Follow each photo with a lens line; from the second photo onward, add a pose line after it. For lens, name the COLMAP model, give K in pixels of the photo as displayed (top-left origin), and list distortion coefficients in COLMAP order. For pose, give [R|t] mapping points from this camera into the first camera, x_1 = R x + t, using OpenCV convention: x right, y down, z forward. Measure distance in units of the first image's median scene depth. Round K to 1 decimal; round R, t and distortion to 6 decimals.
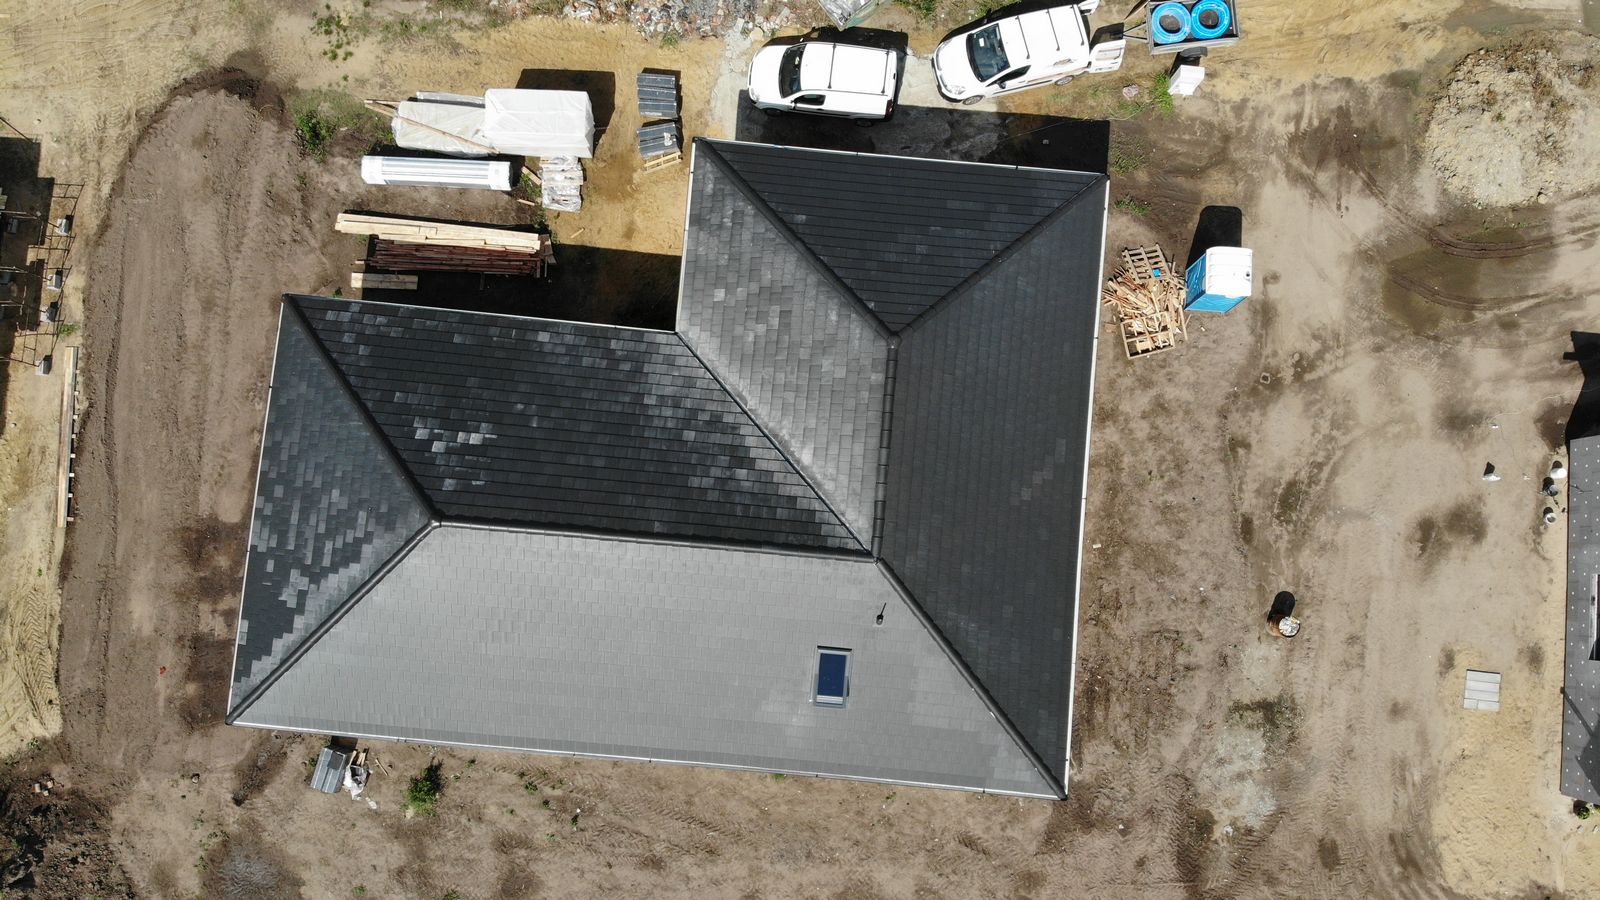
lens RADIAL K [[1174.7, 0, 800.6], [0, 1174.7, 453.7], [0, 0, 1]] dist [0.069011, -0.196250]
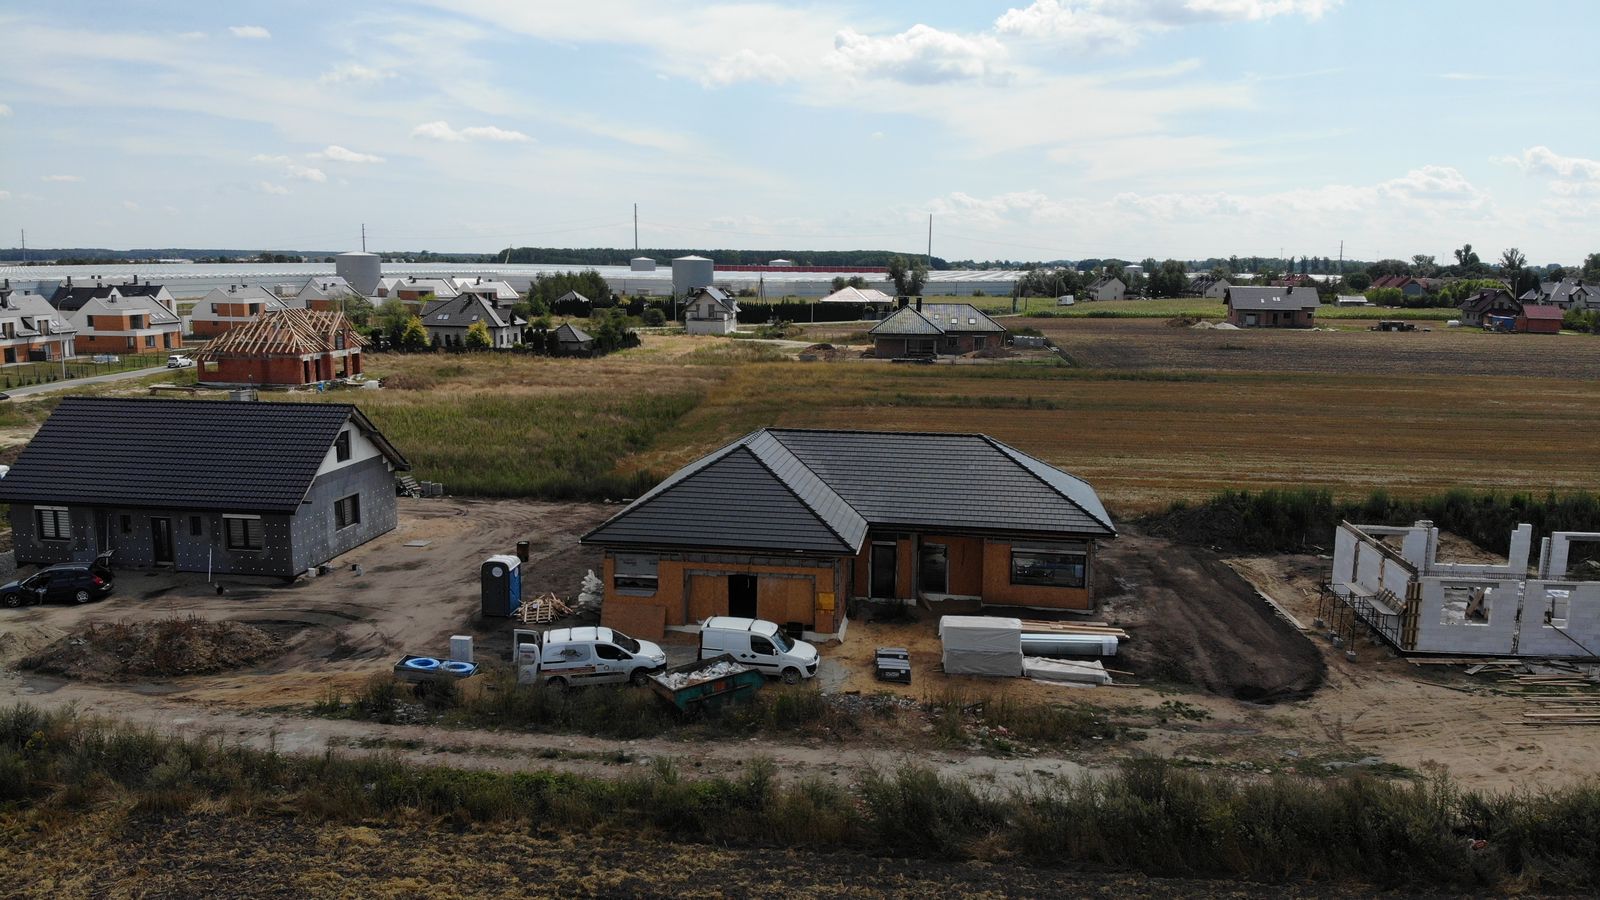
lens RADIAL K [[1174.7, 0, 800.0], [0, 1174.7, 465.6], [0, 0, 1]] dist [0.069011, -0.196250]
pose [[-0.998350, -0.036288, 0.044513, -0.072779], [0.047307, -0.080175, 0.995658, -1.539703], [-0.032562, 0.996120, 0.081760, 0.714233]]
